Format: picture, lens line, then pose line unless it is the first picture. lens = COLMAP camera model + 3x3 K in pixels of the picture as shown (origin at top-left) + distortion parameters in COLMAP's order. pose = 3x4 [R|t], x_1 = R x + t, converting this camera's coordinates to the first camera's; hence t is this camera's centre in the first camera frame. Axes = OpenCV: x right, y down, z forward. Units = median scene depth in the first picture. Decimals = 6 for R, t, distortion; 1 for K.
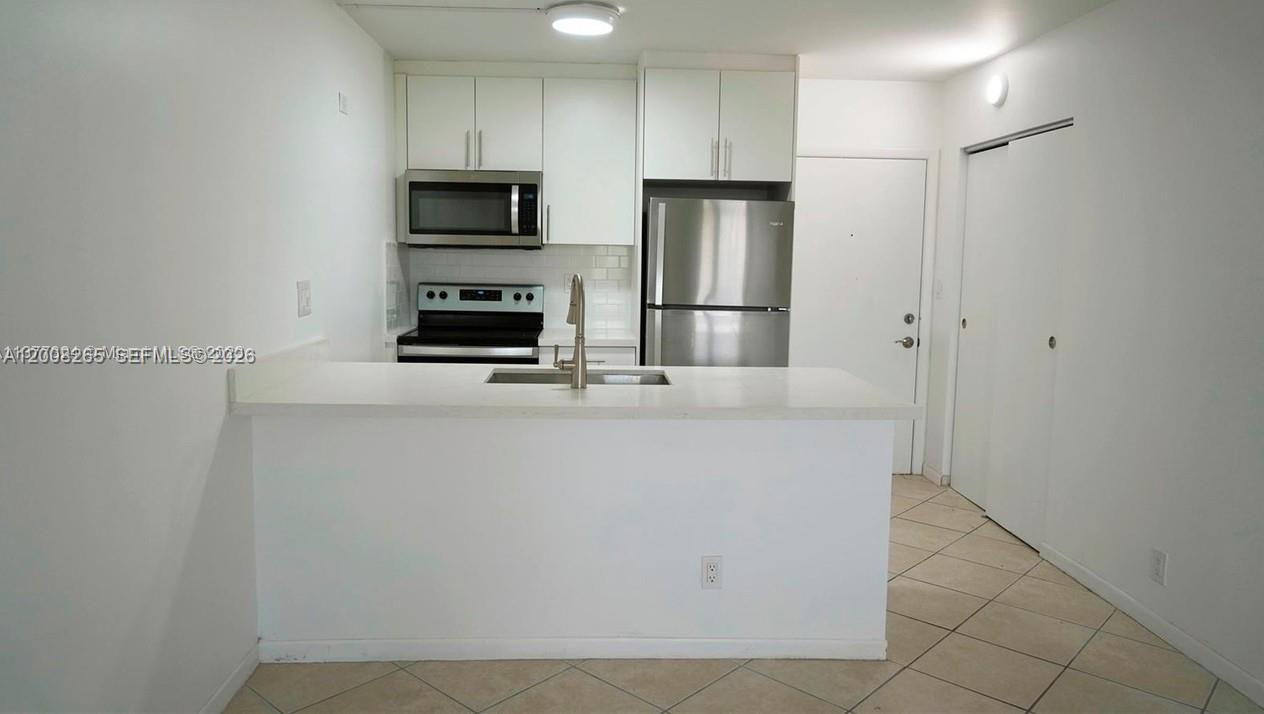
lens RADIAL K [[866.6, 0, 633.3], [0, 866.6, 346.7], [0, 0, 1]] dist [-0.021118, -0.000951]
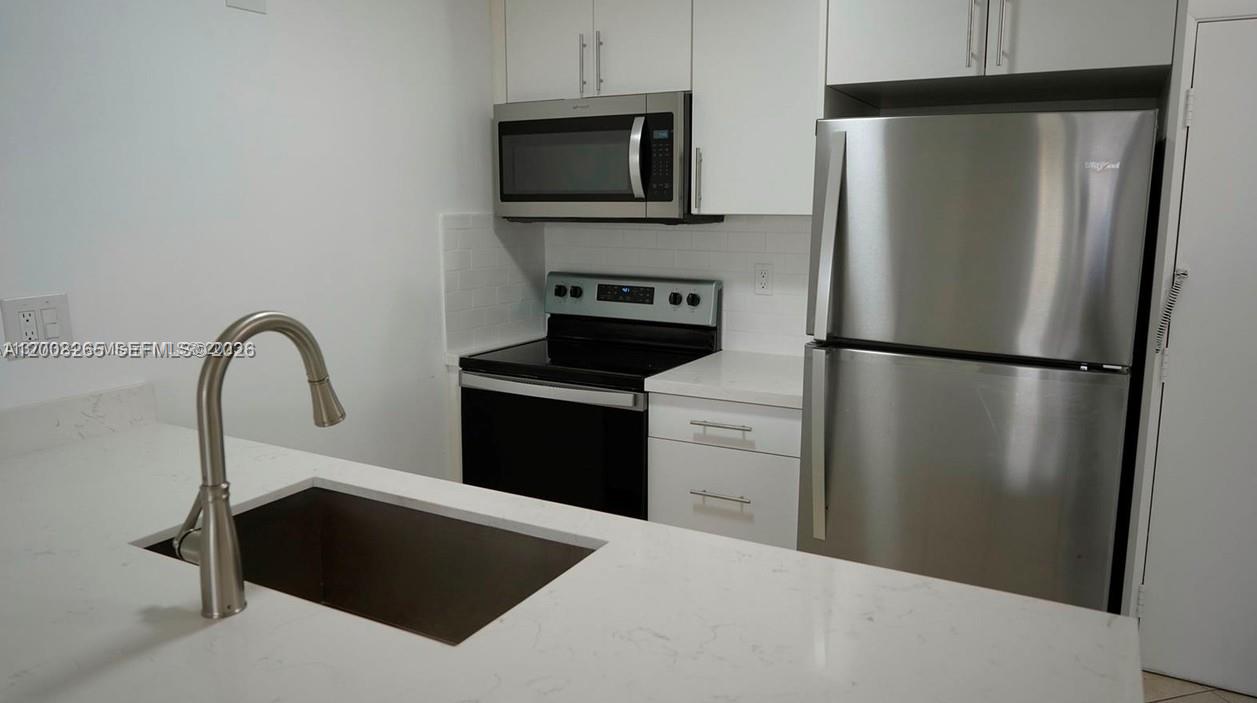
lens RADIAL K [[858.1, 0, 636.7], [0, 858.1, 339.0], [0, 0, 1]] dist [-0.020646, 0.008656]
pose [[0.852489, 0.065745, -0.518595, 0.177331], [-0.045355, 0.997621, 0.051917, -0.063681], [0.520774, -0.020738, 0.853443, 0.488253]]
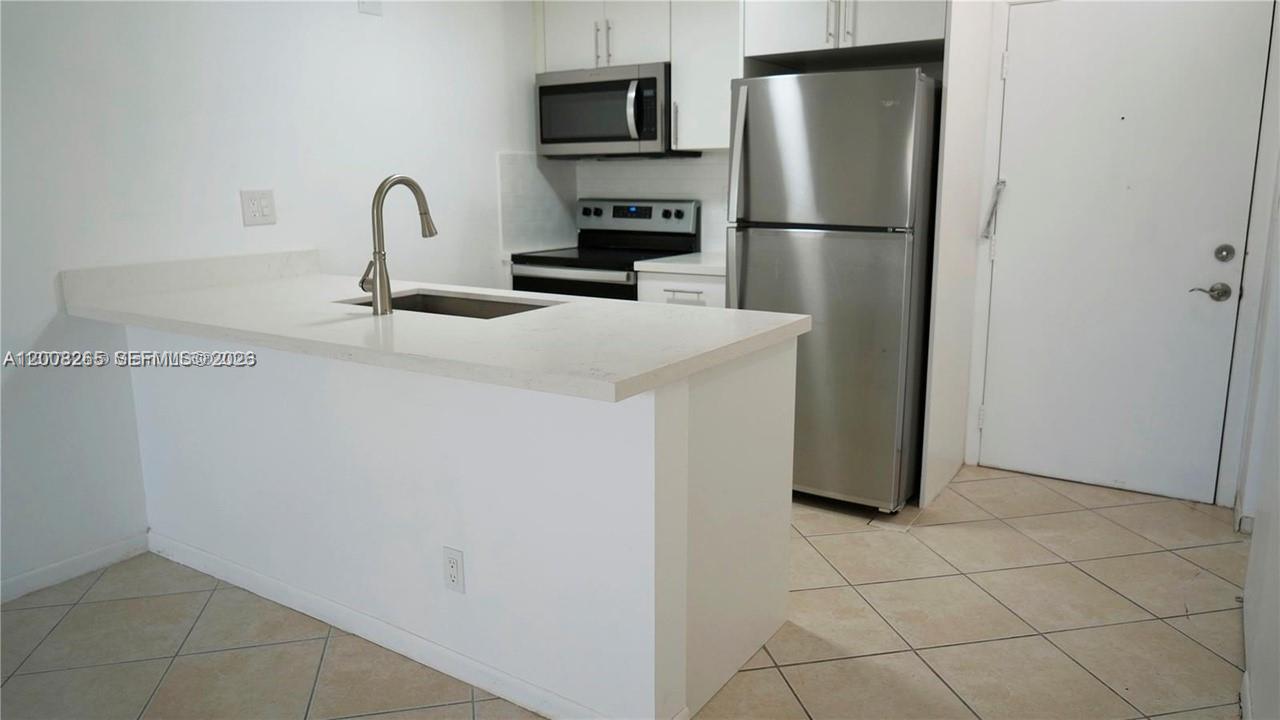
lens RADIAL K [[873.8, 0, 648.4], [0, 873.8, 347.3], [0, 0, 1]] dist [-0.020646, 0.008656]
pose [[0.809550, 0.089096, -0.580250, 0.392609], [-0.044140, 0.994856, 0.091175, -0.004519], [0.585389, -0.048198, 0.809319, 0.300505]]
